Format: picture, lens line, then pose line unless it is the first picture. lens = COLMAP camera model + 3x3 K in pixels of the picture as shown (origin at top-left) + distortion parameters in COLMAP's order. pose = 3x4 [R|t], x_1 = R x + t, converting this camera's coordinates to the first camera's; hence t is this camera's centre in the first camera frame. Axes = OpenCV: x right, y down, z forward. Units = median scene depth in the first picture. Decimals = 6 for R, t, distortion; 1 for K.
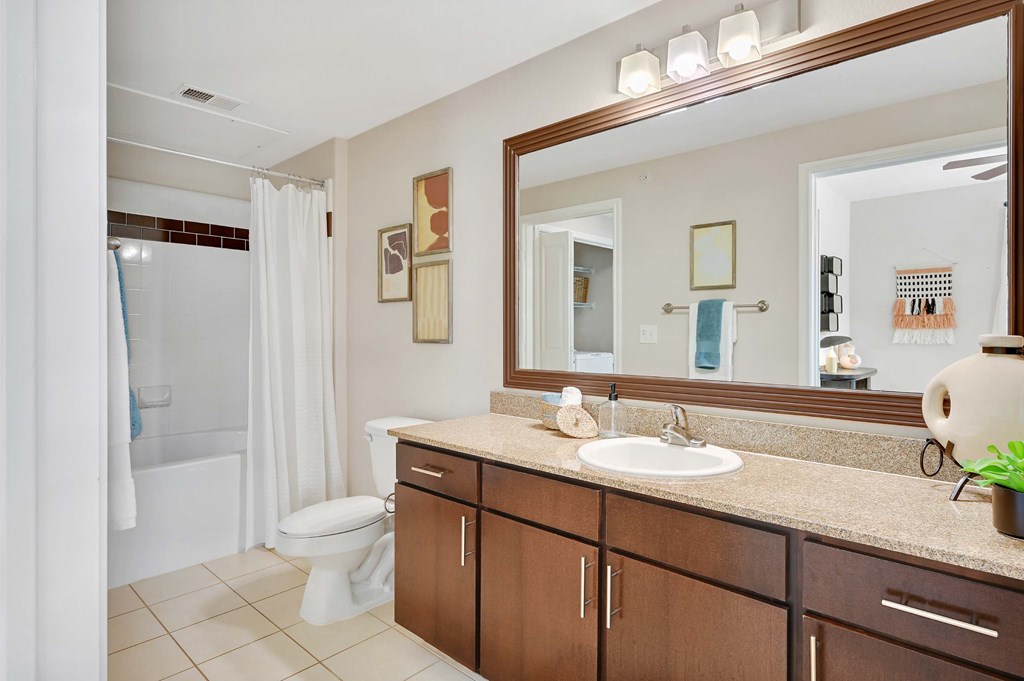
lens RADIAL K [[537.6, 0, 512.1], [0, 537.6, 341.5], [0, 0, 1]] dist [0.001031, 0.000027]
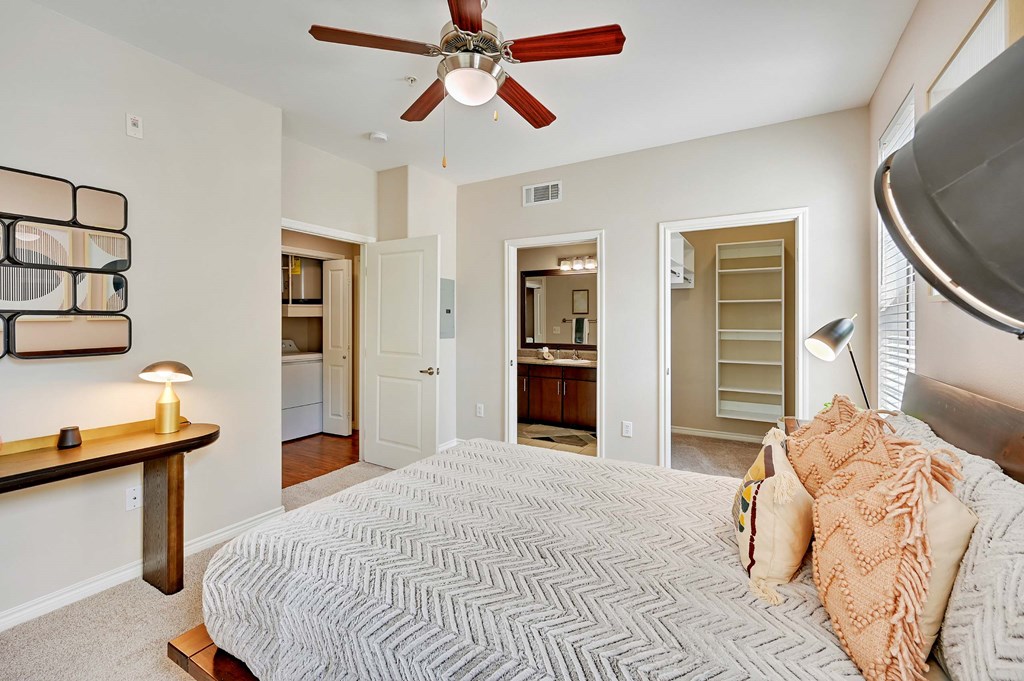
lens RADIAL K [[442.0, 0, 510.4], [0, 442.0, 331.7], [0, 0, 1]] dist [-0.000821, 0.000029]
pose [[0.975751, -0.007065, 0.218768, -0.739675], [0.006518, 0.999974, 0.003220, -0.027359], [-0.218785, -0.001716, 0.975772, -1.759585]]
